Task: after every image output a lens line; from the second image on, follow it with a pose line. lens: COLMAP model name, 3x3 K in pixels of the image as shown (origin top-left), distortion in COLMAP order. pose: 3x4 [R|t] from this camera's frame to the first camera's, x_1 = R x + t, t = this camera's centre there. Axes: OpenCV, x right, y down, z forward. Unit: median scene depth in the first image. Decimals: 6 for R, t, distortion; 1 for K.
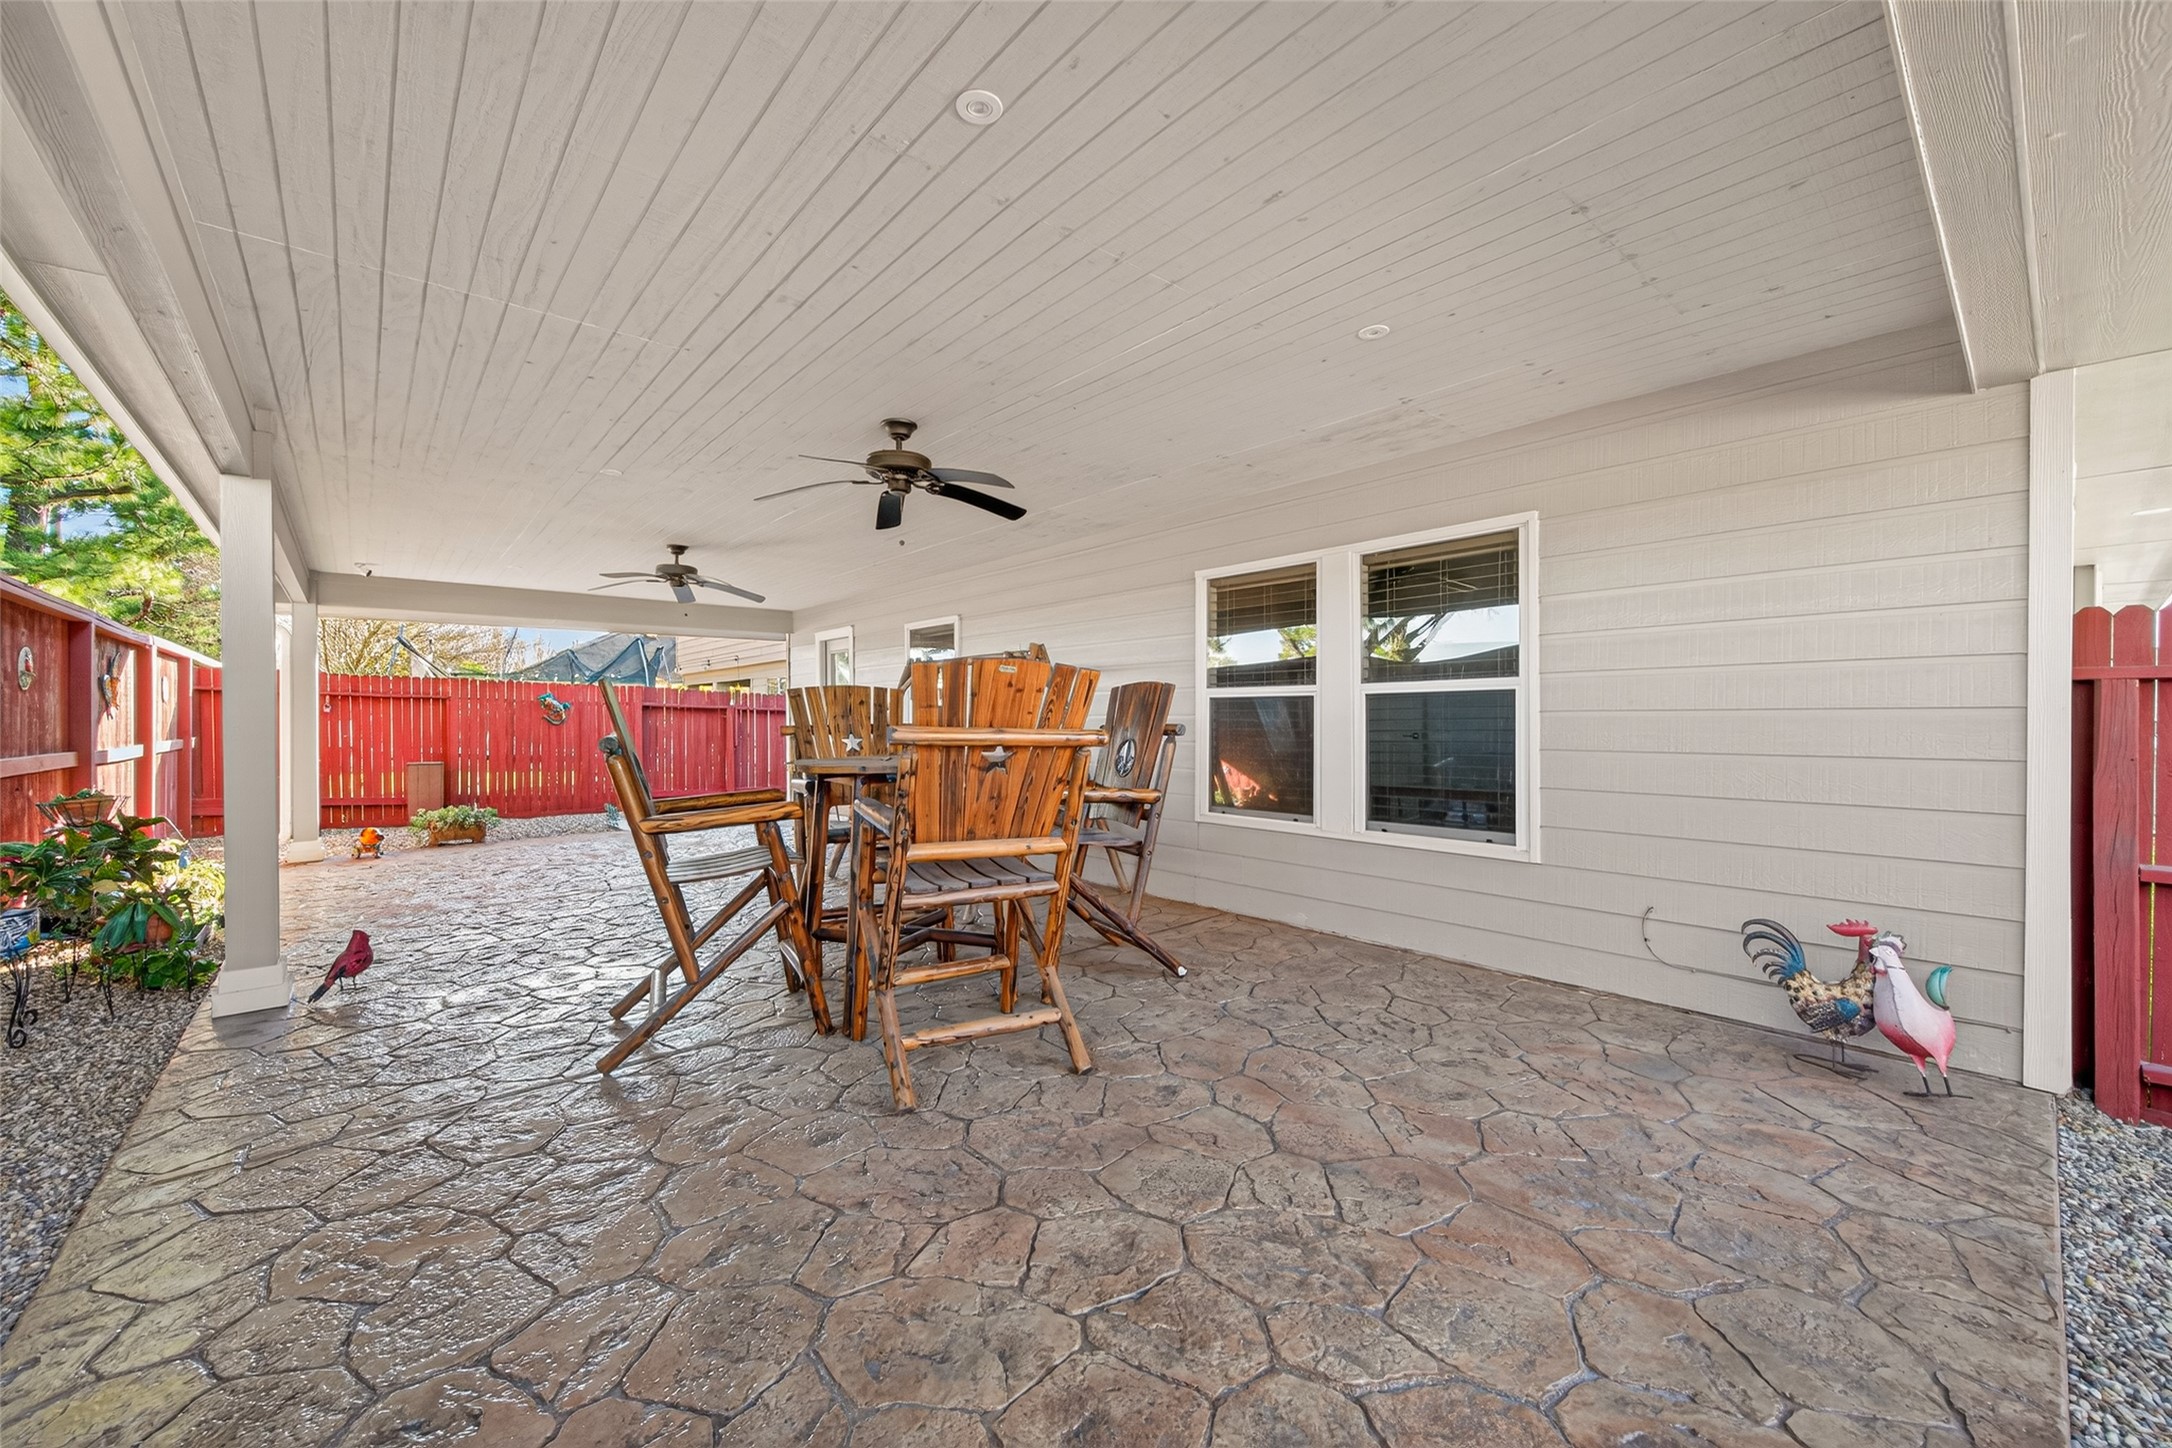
lens RADIAL K [[841.9, 0, 1082.8], [0, 841.9, 725.2], [0, 0, 1]] dist [0.005471, -0.002186]
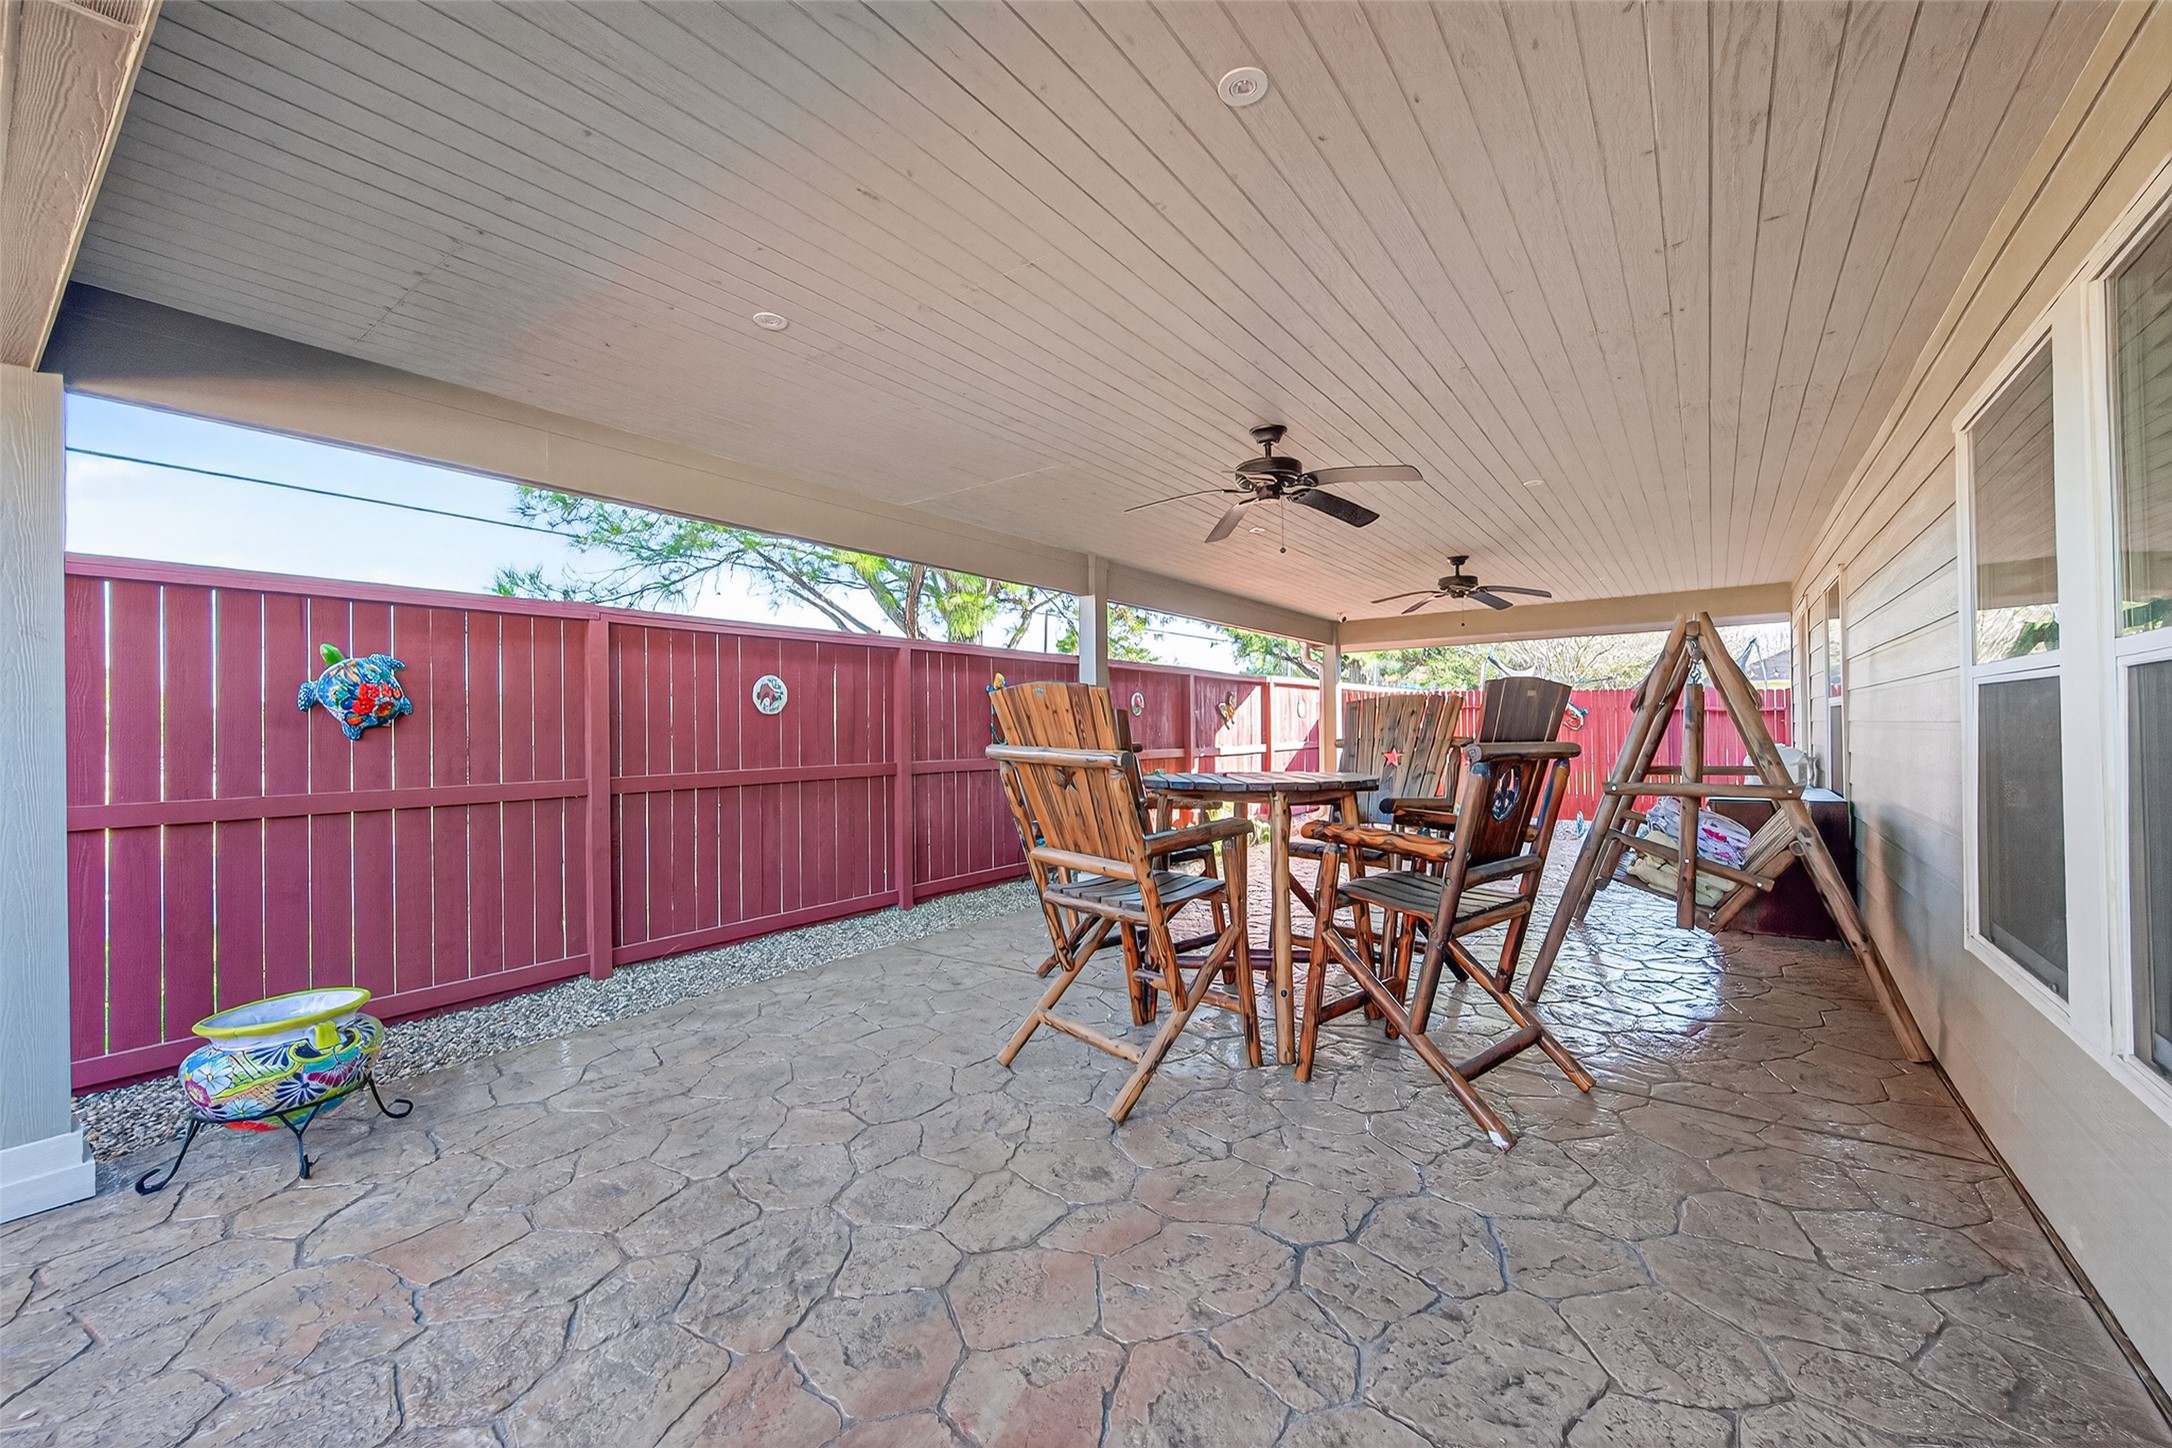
lens RADIAL K [[841.9, 0, 1085.7], [0, 841.9, 717.7], [0, 0, 1]] dist [0.005471, -0.002186]
pose [[0.227217, -0.013427, -0.973752, 0.676067], [0.001508, 0.999909, -0.013435, -0.012589], [0.973843, 0.001585, 0.227217, 0.573282]]
